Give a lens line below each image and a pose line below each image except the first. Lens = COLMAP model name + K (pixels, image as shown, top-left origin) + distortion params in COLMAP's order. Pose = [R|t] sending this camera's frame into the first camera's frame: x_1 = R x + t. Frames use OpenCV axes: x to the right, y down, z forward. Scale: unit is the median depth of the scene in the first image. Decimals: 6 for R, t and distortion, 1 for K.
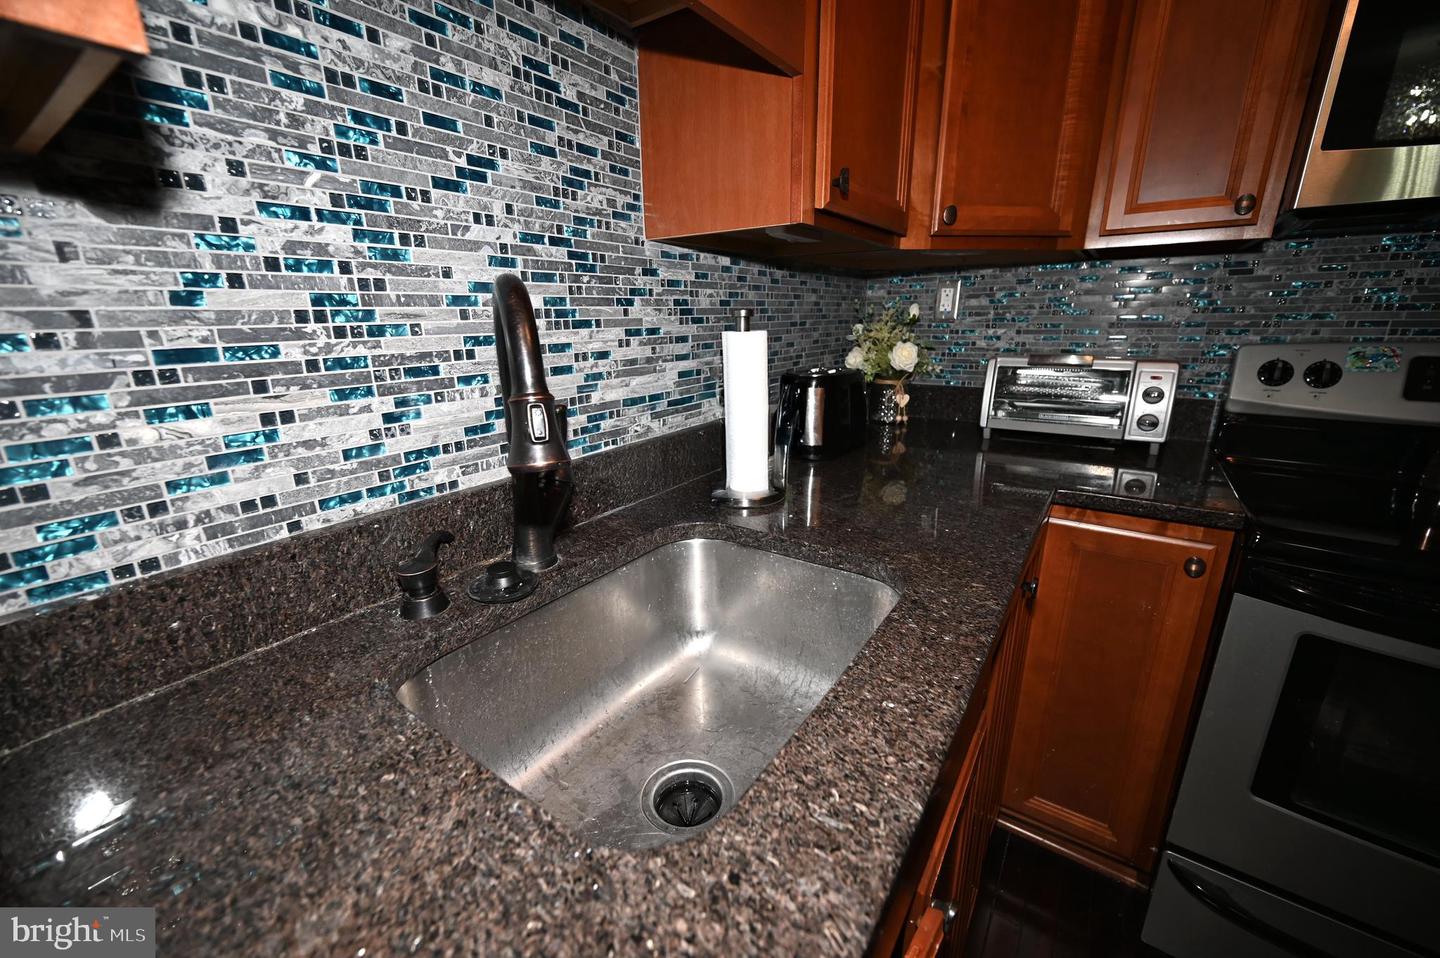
lens RADIAL K [[563.5, 0, 717.3], [0, 563.5, 478.1], [0, 0, 1]] dist [-0.001365, -0.000066]
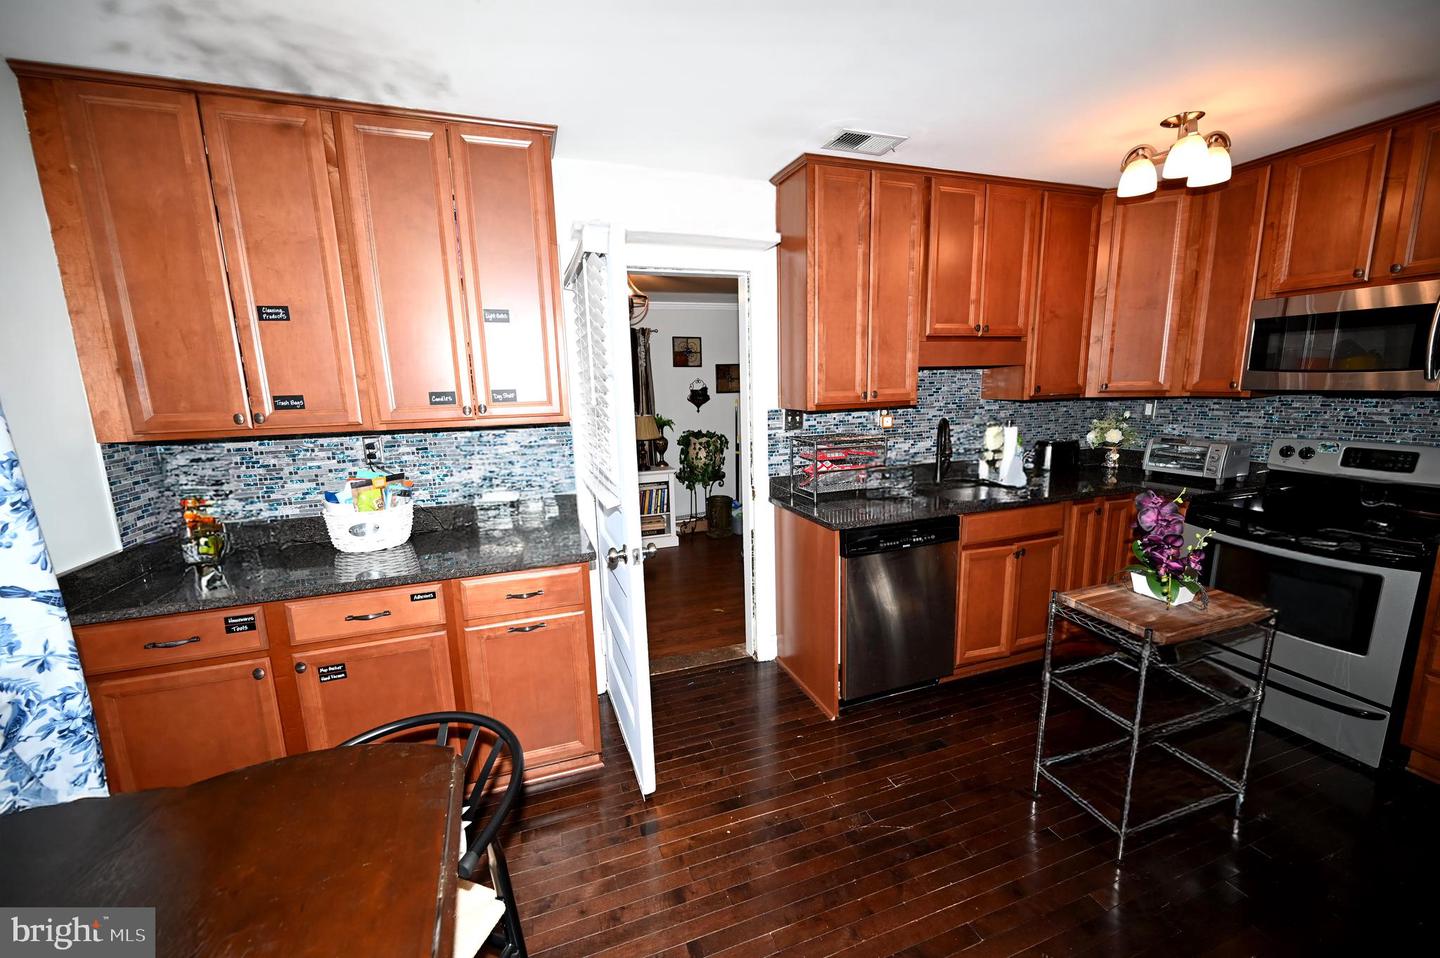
lens RADIAL K [[563.6, 0, 722.1], [0, 563.6, 481.8], [0, 0, 1]] dist [-0.002009, 0.000066]
pose [[0.818912, 0.092875, -0.566354, 0.727135], [-0.146638, 0.987925, -0.050021, 0.599974], [0.554869, 0.124012, 0.822643, -3.336795]]
